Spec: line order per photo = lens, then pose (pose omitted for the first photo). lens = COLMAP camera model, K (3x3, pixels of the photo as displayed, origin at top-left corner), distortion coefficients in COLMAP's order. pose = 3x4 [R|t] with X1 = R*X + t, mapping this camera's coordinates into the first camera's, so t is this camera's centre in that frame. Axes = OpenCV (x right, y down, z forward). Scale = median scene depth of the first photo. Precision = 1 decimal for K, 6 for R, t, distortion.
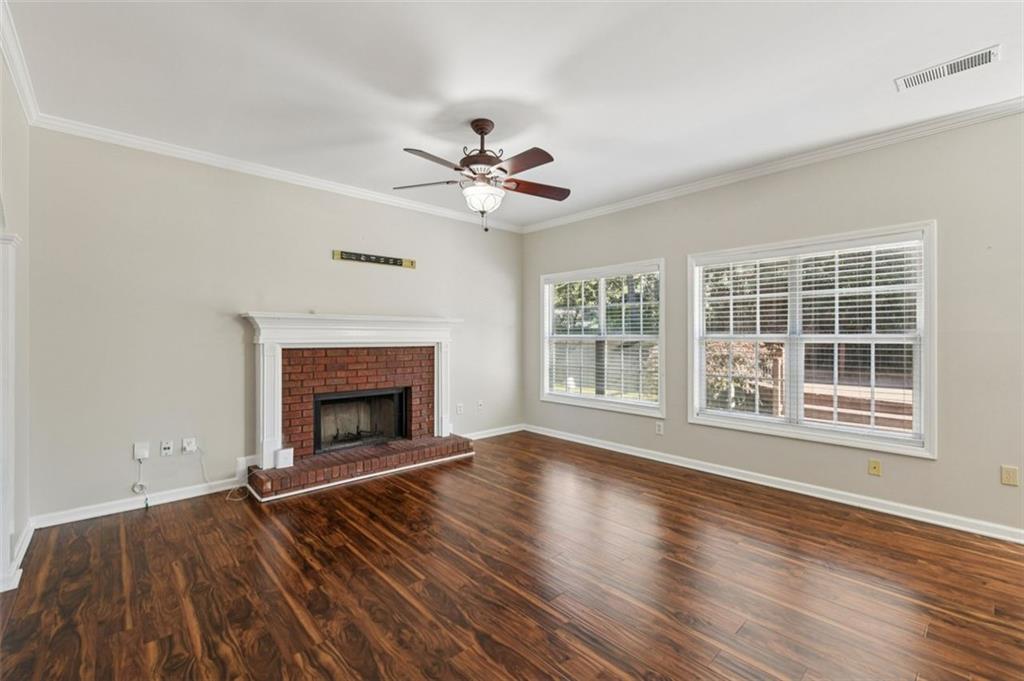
lens RADIAL K [[426.4, 0, 513.3], [0, 426.4, 335.7], [0, 0, 1]] dist [-0.000076, -0.000233]
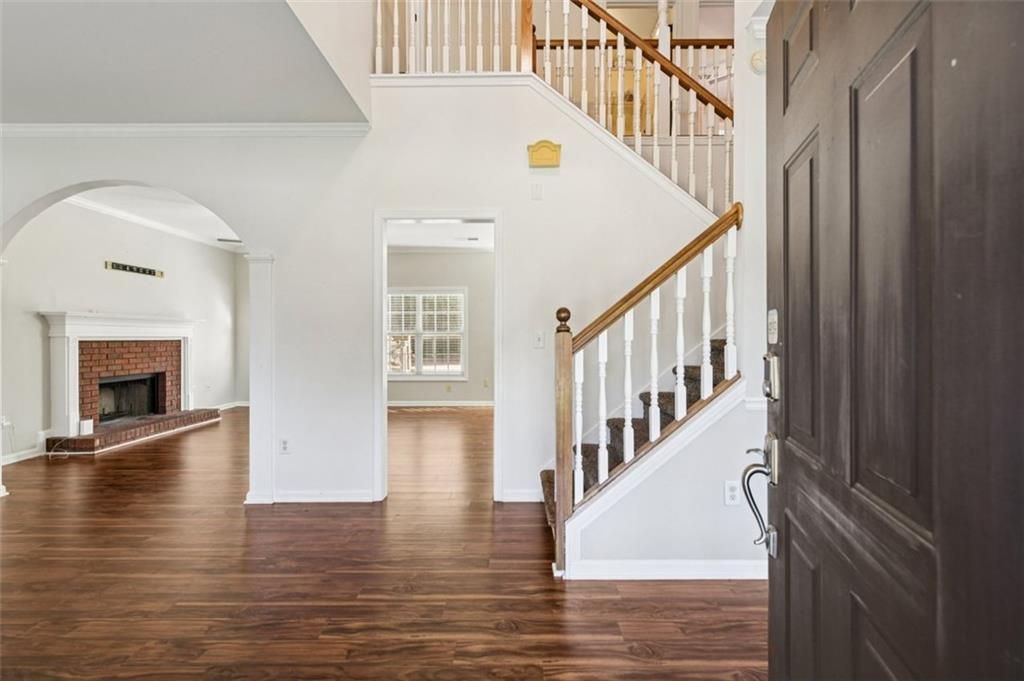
lens RADIAL K [[426.4, 0, 513.3], [0, 426.4, 335.7], [0, 0, 1]] dist [-0.000076, -0.000233]
pose [[0.662038, -0.001624, 0.749468, -0.545036], [0.002046, 0.999998, 0.000360, 0.014904], [-0.749467, 0.001296, 0.662040, -0.662185]]
